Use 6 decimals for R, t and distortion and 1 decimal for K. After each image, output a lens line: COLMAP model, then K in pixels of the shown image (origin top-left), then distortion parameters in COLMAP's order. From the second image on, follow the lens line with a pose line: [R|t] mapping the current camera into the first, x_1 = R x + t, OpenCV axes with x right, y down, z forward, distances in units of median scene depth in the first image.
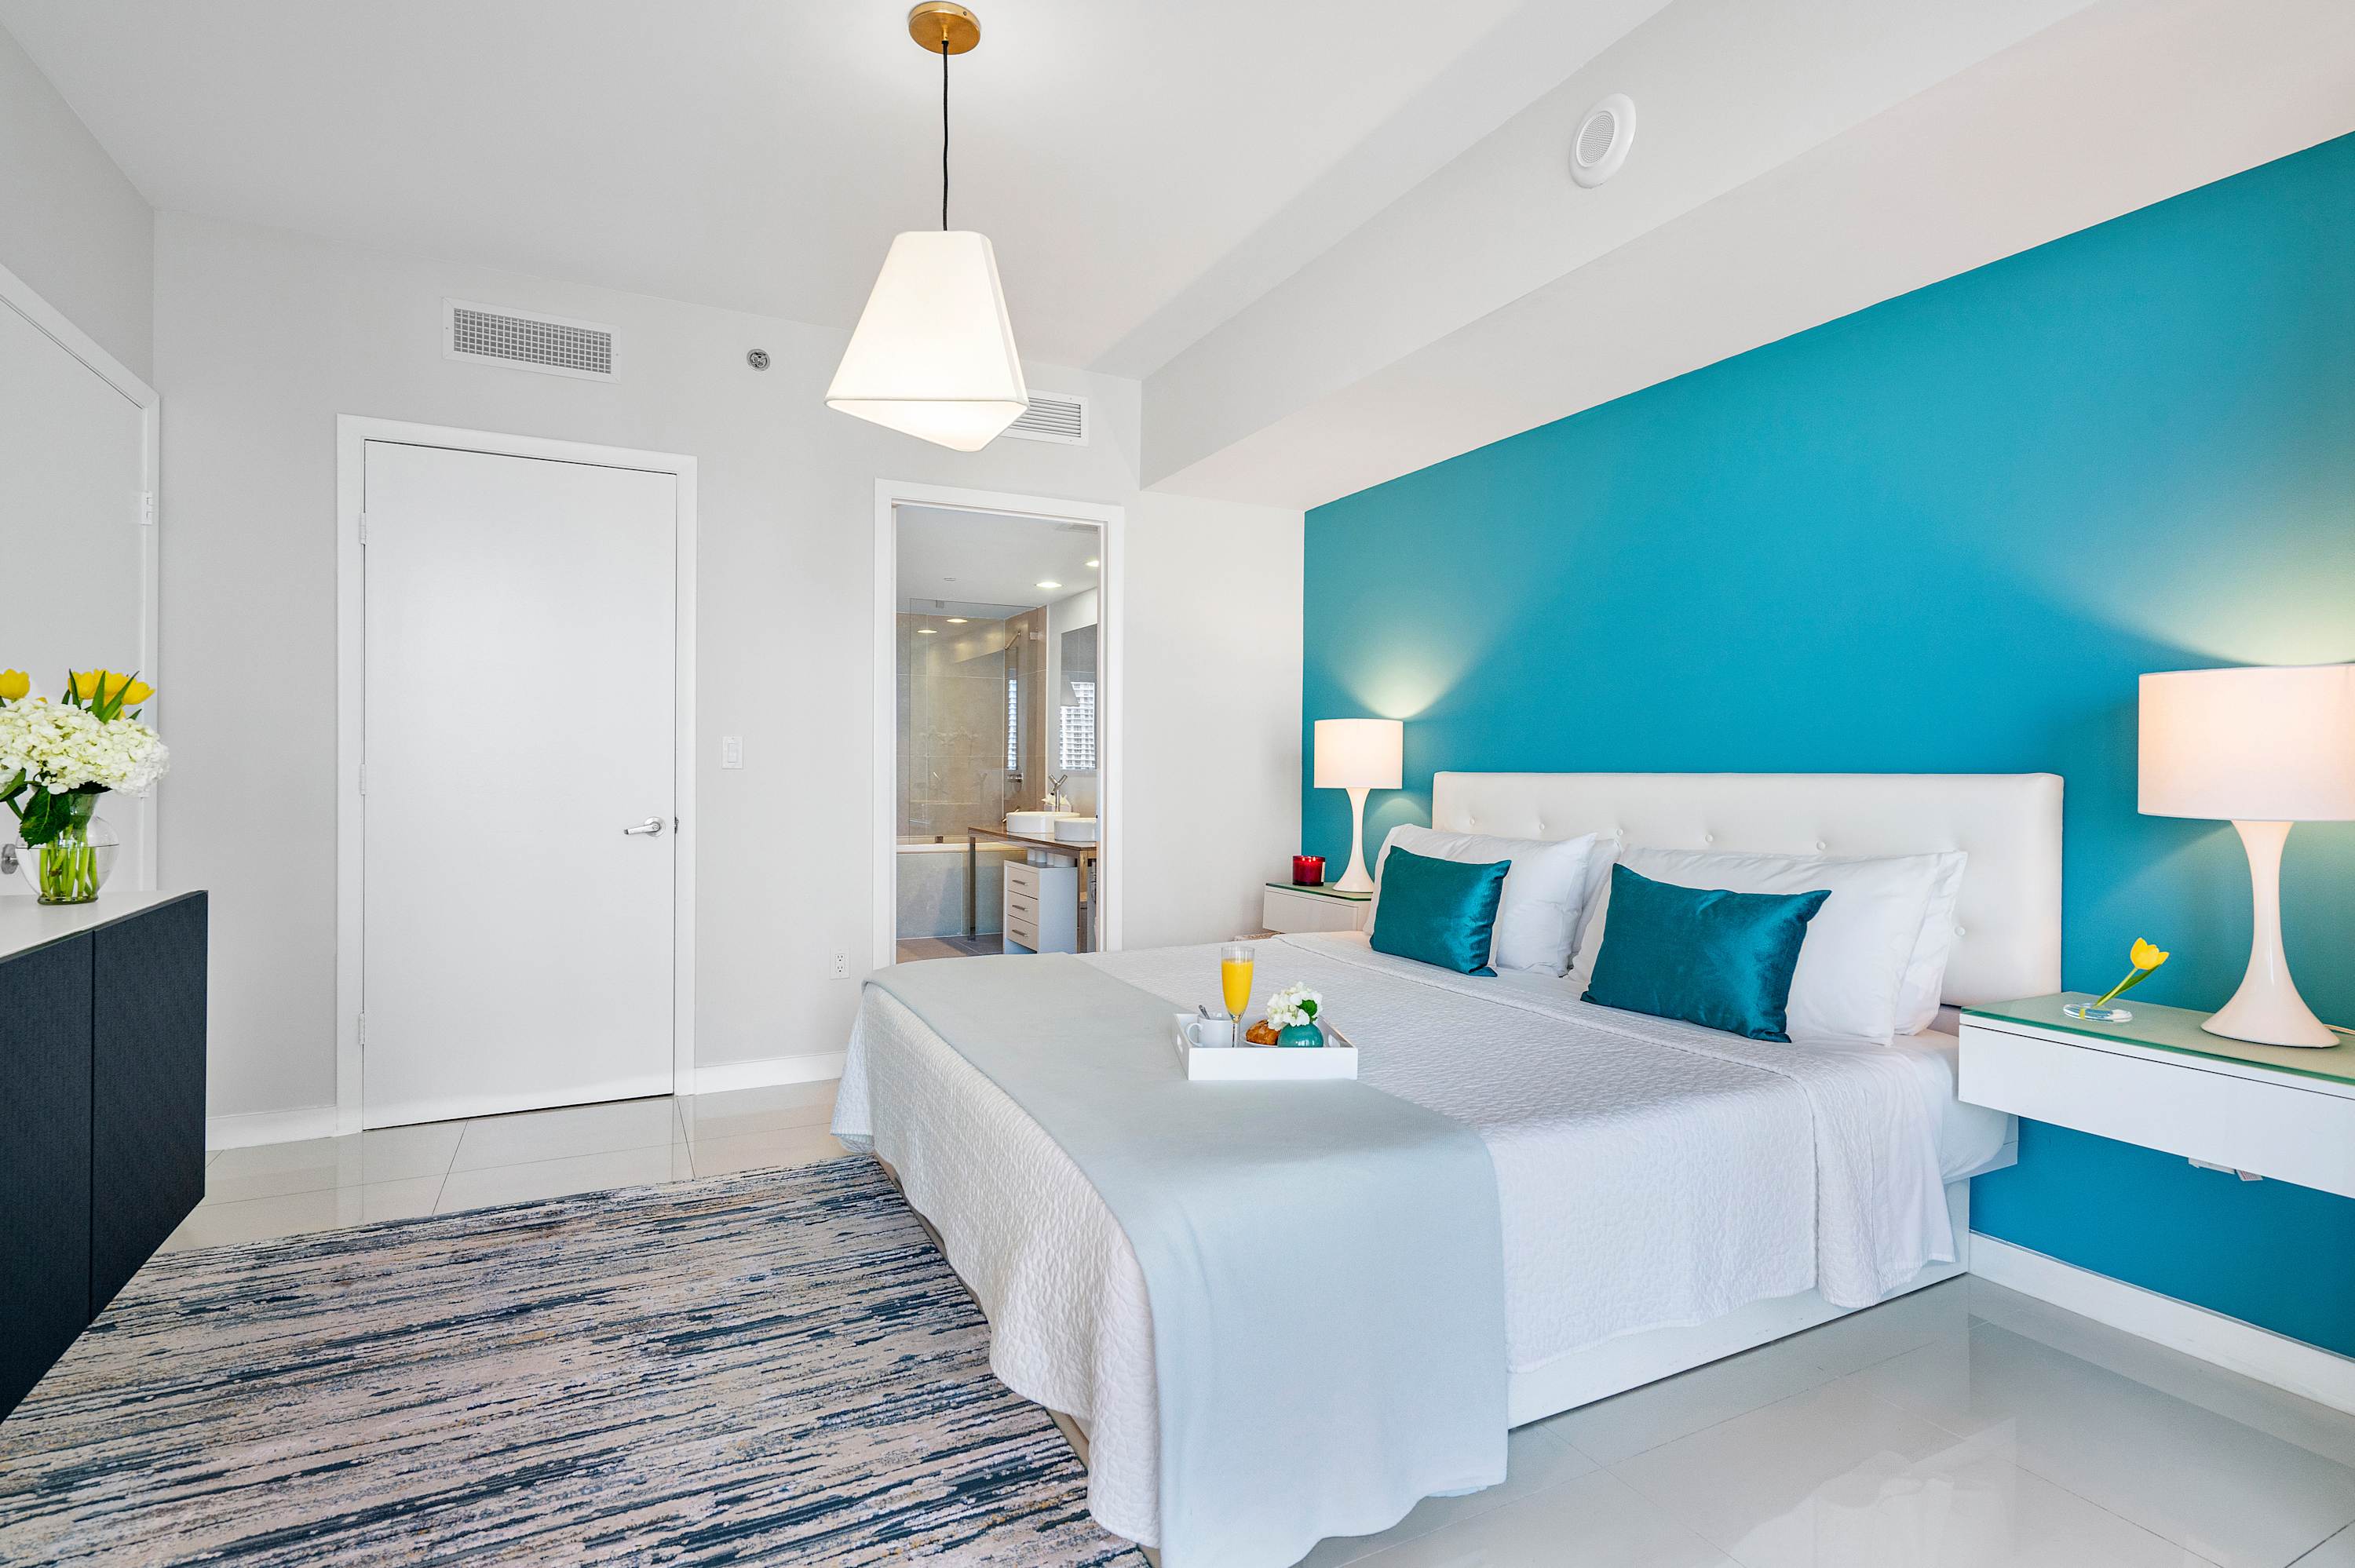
lens RADIAL K [[1146.5, 0, 1164.9], [0, 1146.5, 793.6], [0, 0, 1]] dist [0.000410, 0.000200]
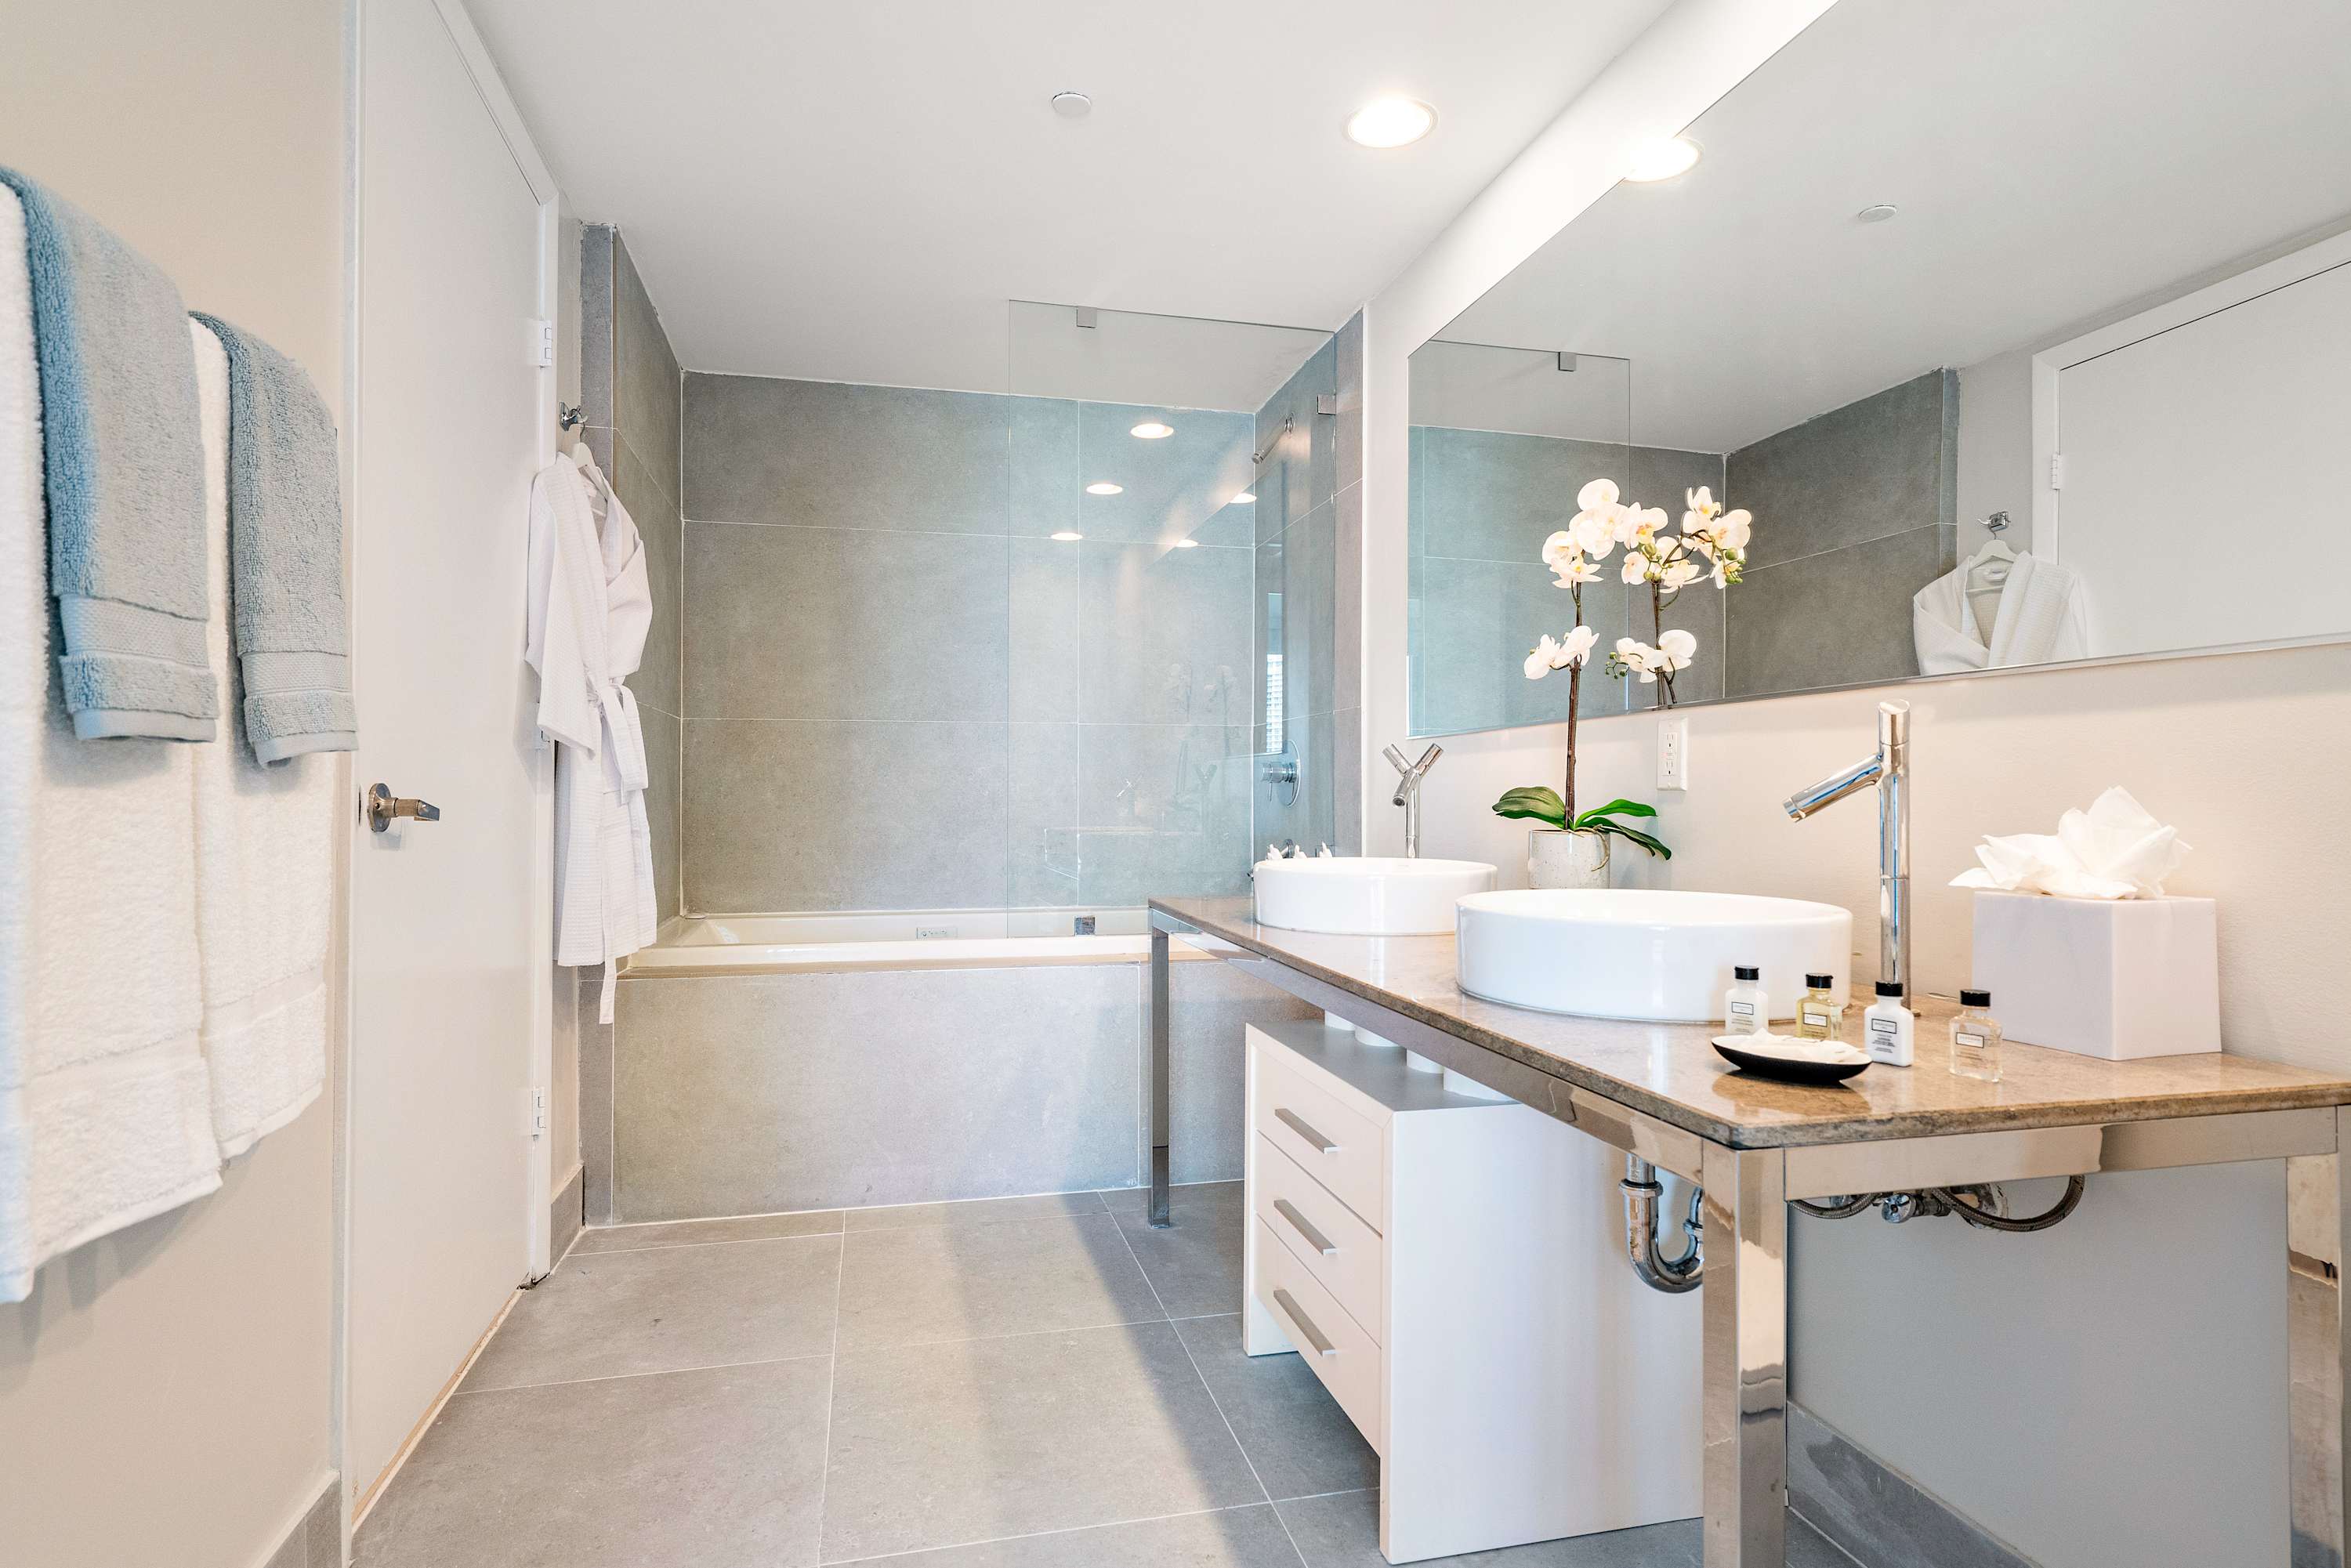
lens RADIAL K [[1144.6, 0, 1162.9], [0, 1144.6, 793.6], [0, 0, 1]] dist [0.000410, 0.000200]
pose [[0.973793, -0.003599, -0.227408, -0.084777], [-0.003114, 0.999570, -0.029153, 0.006911], [0.227415, 0.029097, 0.973363, 0.640582]]
